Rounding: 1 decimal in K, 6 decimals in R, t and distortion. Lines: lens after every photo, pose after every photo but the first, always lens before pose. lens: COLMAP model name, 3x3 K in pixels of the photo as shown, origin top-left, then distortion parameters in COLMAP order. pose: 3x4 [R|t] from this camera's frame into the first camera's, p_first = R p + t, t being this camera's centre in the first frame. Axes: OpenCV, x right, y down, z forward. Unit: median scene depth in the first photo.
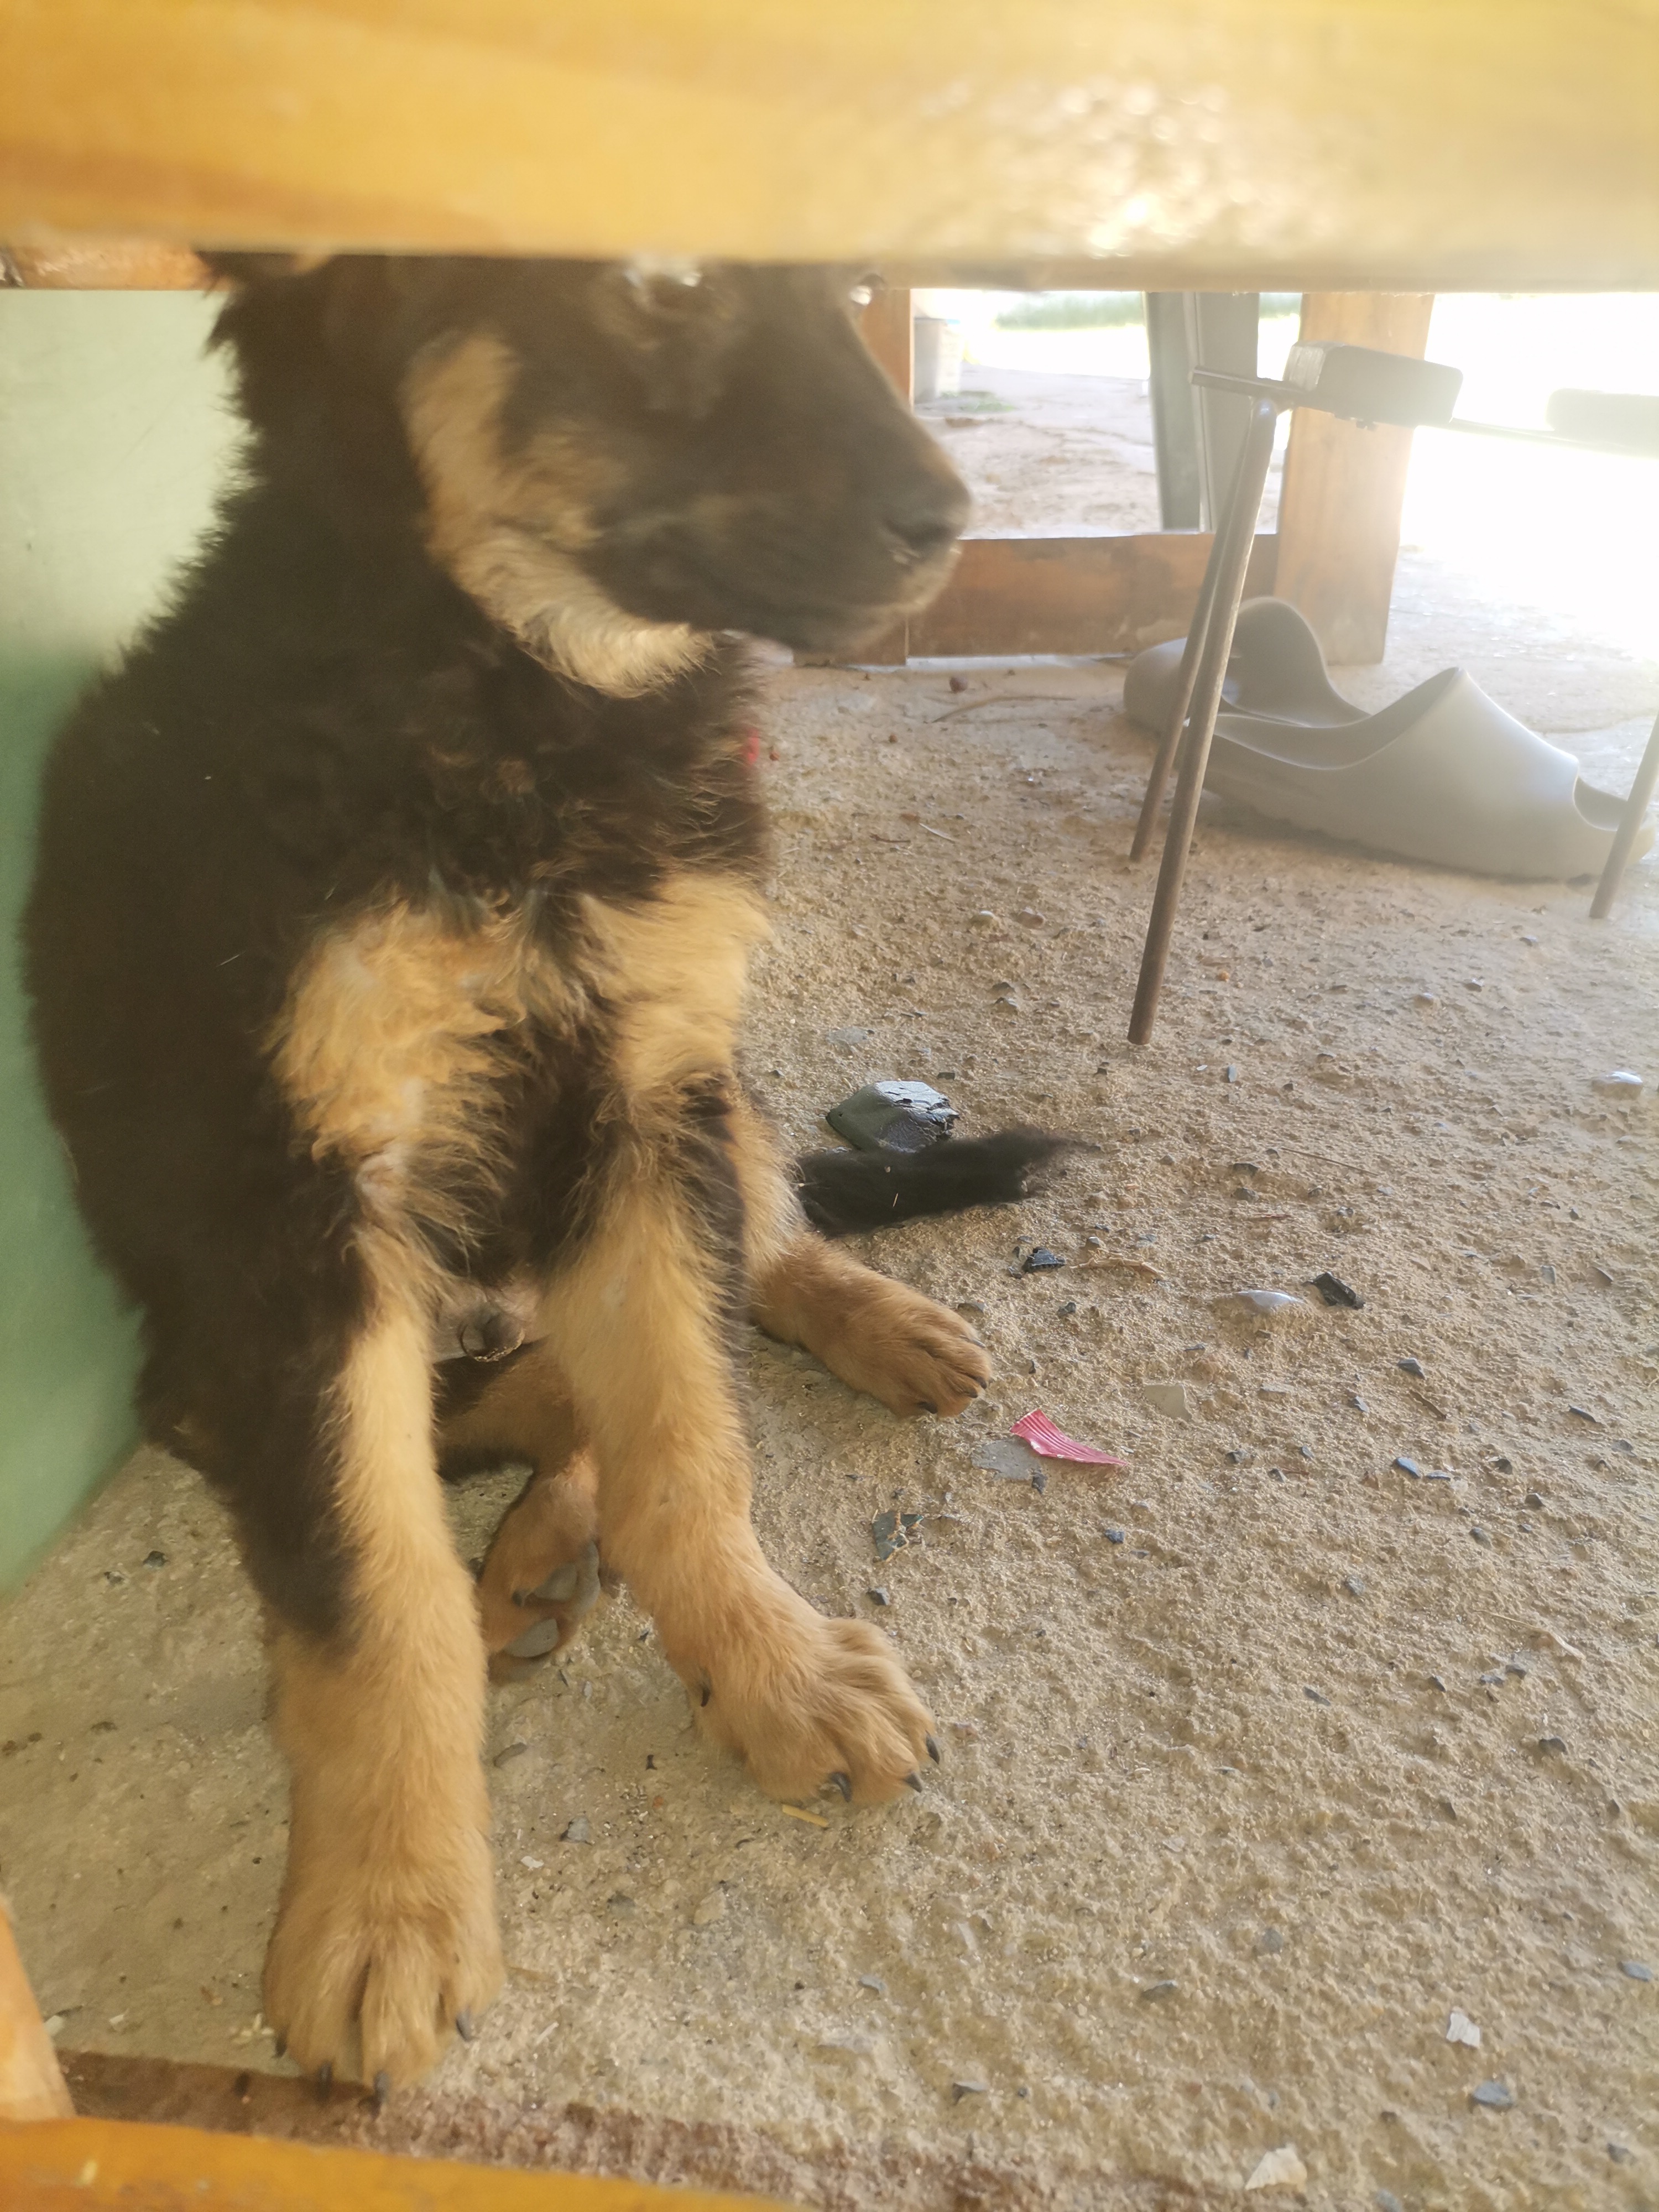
lens RADIAL K [[1663.1, 0, 818.3], [0, 1663.1, 1101.0], [0, 0, 1]] dist [0.026158, -0.019111]
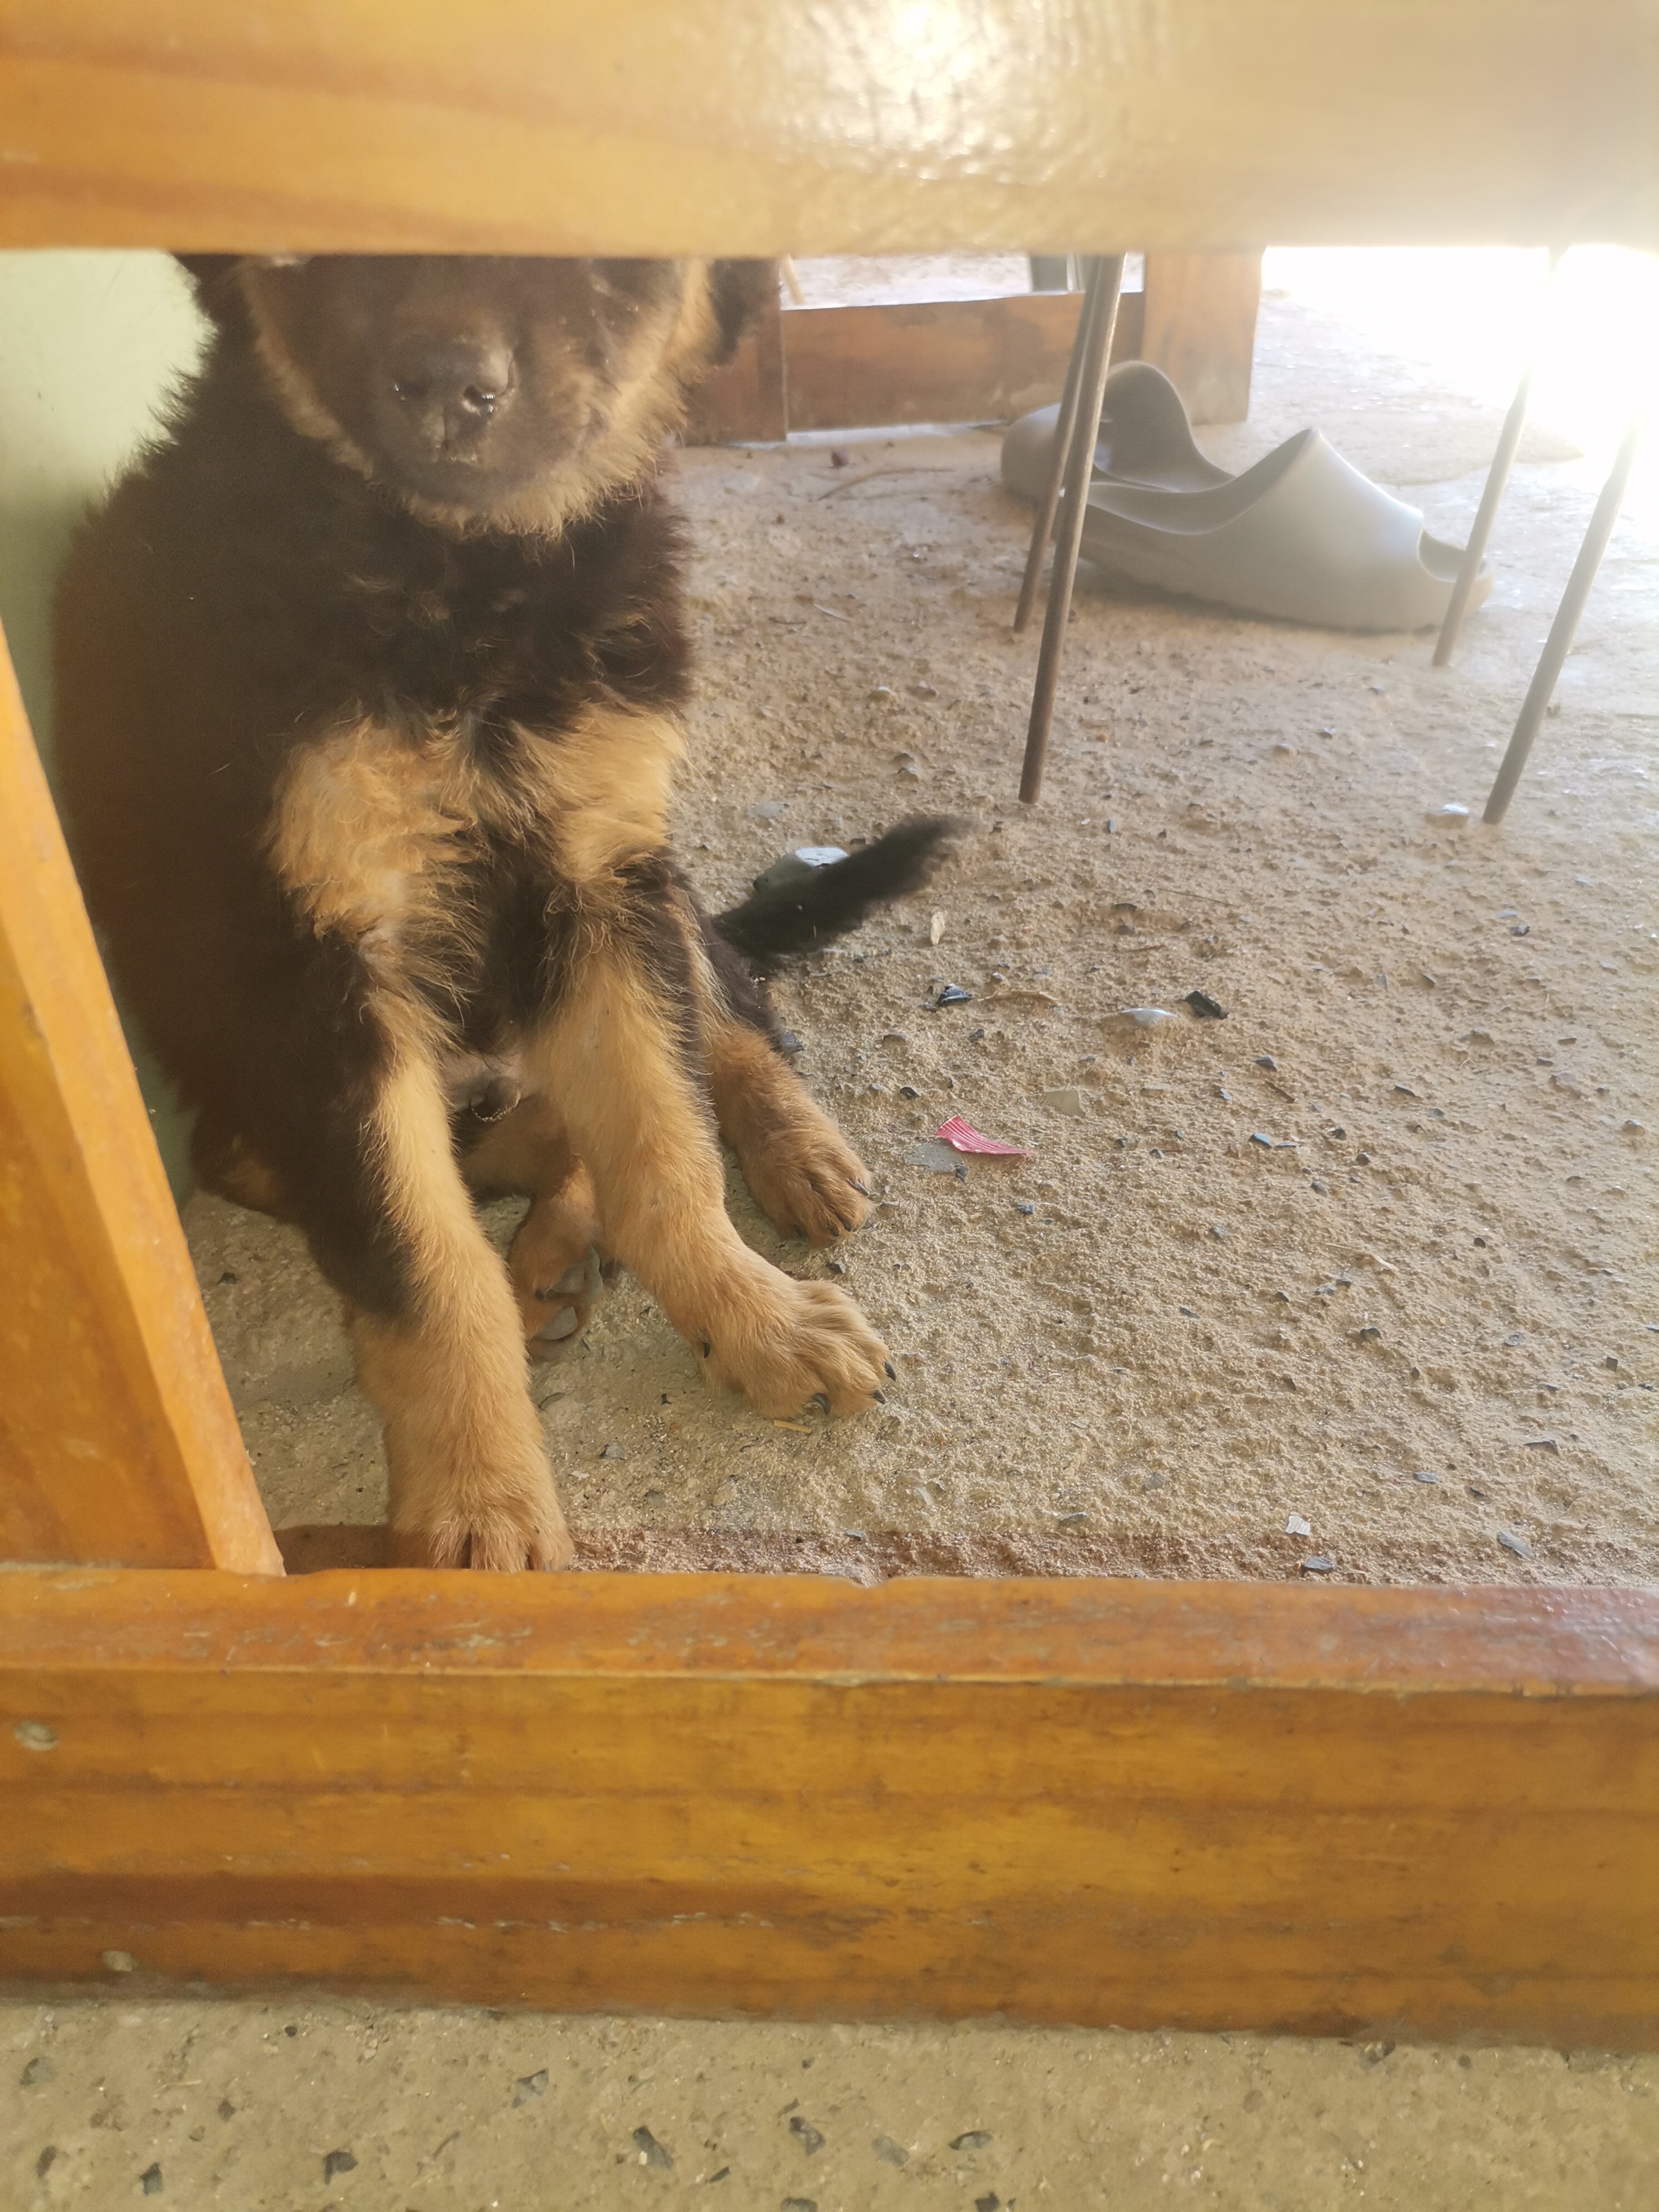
lens RADIAL K [[1669.3, 0, 839.9], [0, 1669.3, 1115.4], [0, 0, 1]] dist [0.024776, 0.010469]
pose [[0.995436, -0.066017, 0.068909, -0.032710], [0.056211, 0.989163, 0.135638, 0.019251], [-0.077116, -0.131145, 0.988359, -0.165035]]
